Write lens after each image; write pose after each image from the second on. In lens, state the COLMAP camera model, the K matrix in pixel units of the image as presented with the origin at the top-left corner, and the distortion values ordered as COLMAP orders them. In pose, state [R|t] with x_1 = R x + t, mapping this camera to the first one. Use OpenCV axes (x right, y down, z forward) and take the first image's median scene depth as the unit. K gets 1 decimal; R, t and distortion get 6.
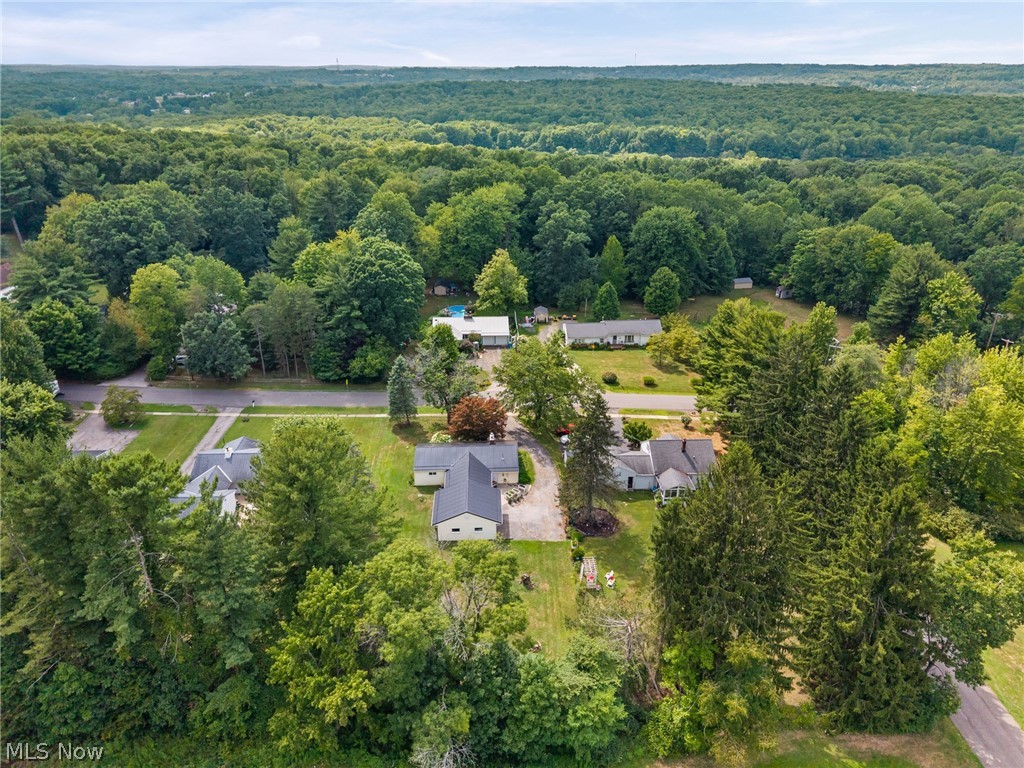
lens RADIAL K [[676.0, 0, 512.0], [0, 676.0, 384.0], [0, 0, 1]] dist [0.066473, -0.060845]
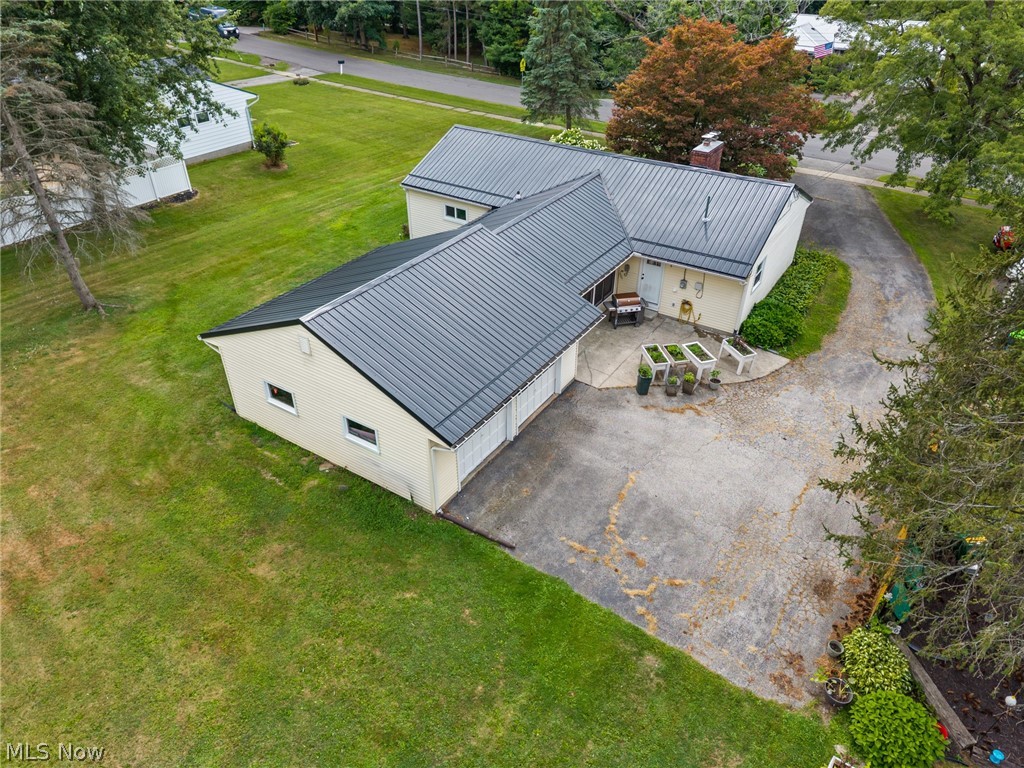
lens RADIAL K [[695.2, 0, 512.0], [0, 695.2, 384.0], [0, 0, 1]] dist [0.004234, 0.000589]
pose [[0.816738, 0.330579, -0.472924, 0.051592], [-0.249023, 0.941298, 0.227917, 0.097569], [0.520507, -0.068380, 0.851115, 0.575087]]
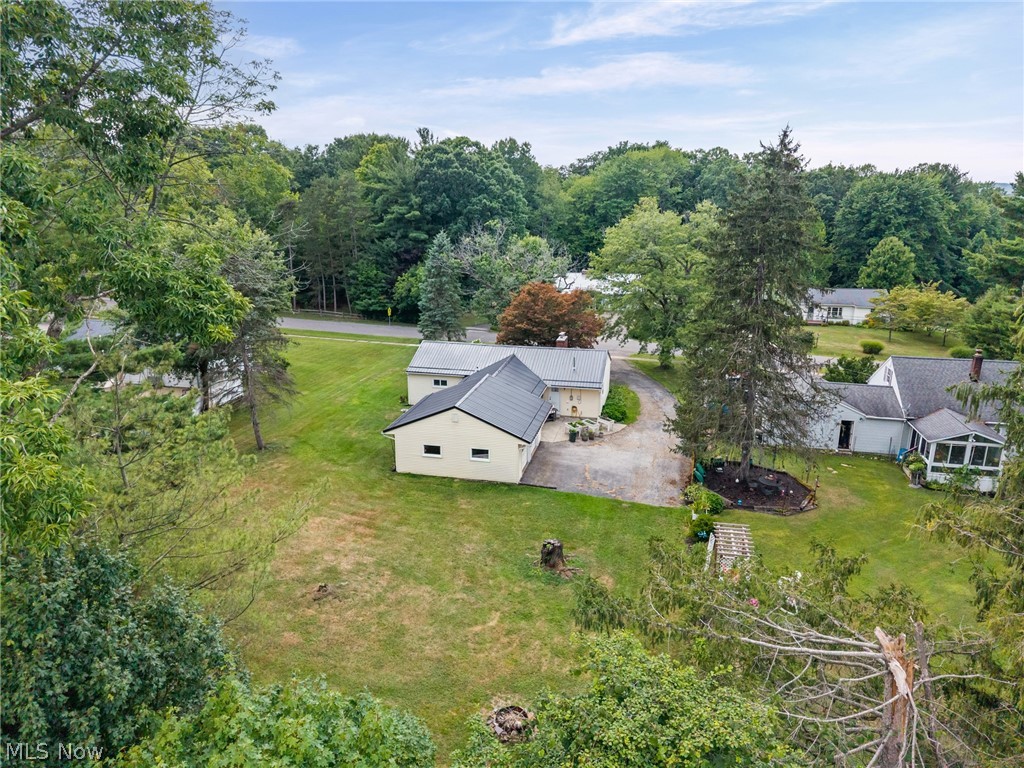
lens RADIAL K [[688.0, 0, 516.8], [0, 688.0, 363.8], [0, 0, 1]] dist [0.086852, -0.122304]
pose [[0.967965, 0.068332, -0.241607, 0.054057], [-0.112784, 0.978044, -0.175239, 0.157348], [0.224327, 0.196875, 0.954420, 0.376464]]
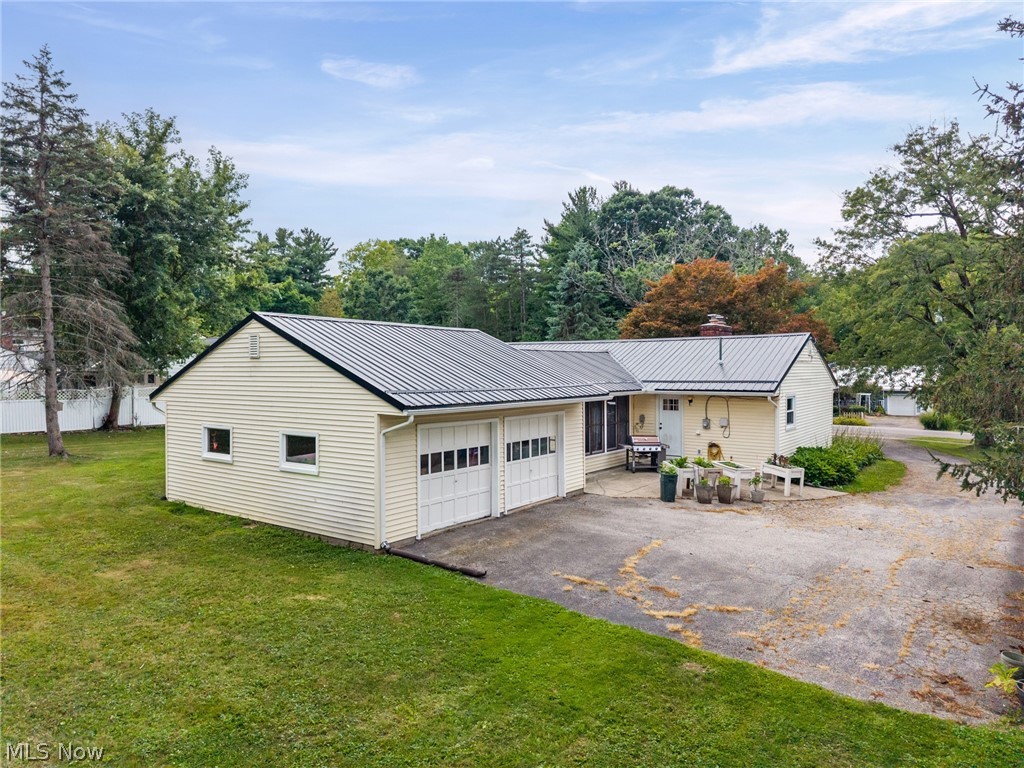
lens RADIAL K [[695.1, 0, 512.1], [0, 695.1, 358.6], [0, 0, 1]] dist [-0.000430, 0.001422]
pose [[0.784618, -0.006210, -0.619948, 0.058773], [-0.259986, 0.904485, -0.338103, 0.159509], [0.562834, 0.426460, 0.708061, 0.610731]]
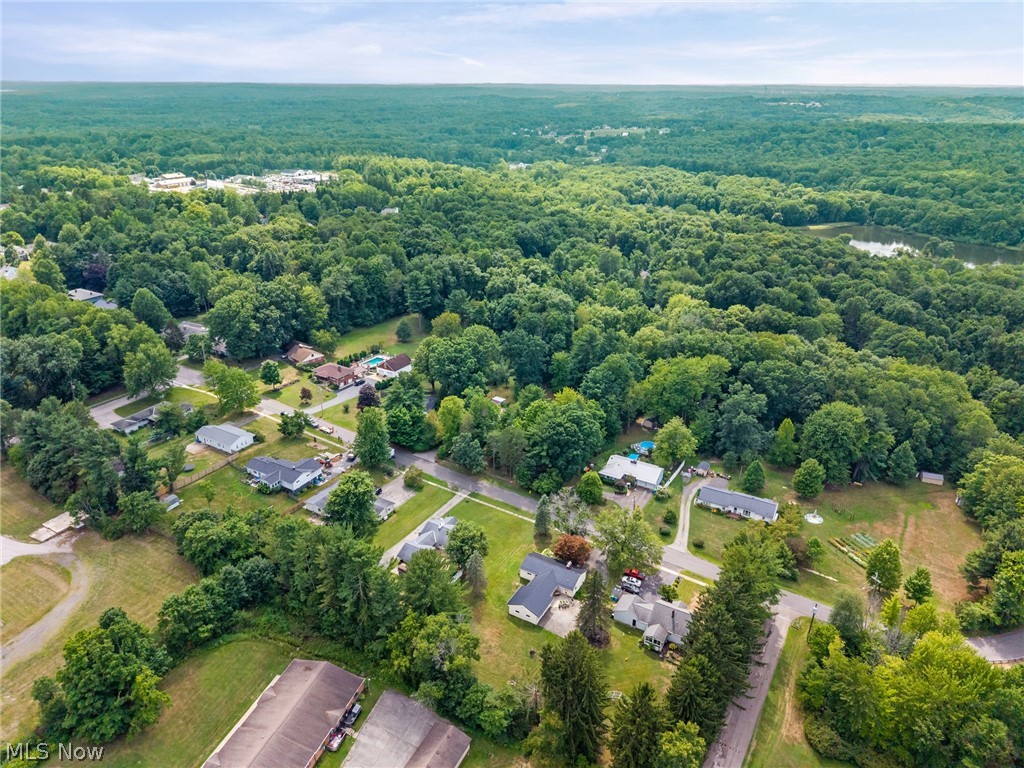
lens RADIAL K [[688.0, 0, 516.8], [0, 688.0, 363.8], [0, 0, 1]] dist [0.086852, -0.122304]
pose [[0.849009, 0.203835, -0.487478, 0.473453], [-0.229220, 0.973344, 0.007779, -0.308864], [0.476069, 0.105135, 0.873101, -0.491321]]
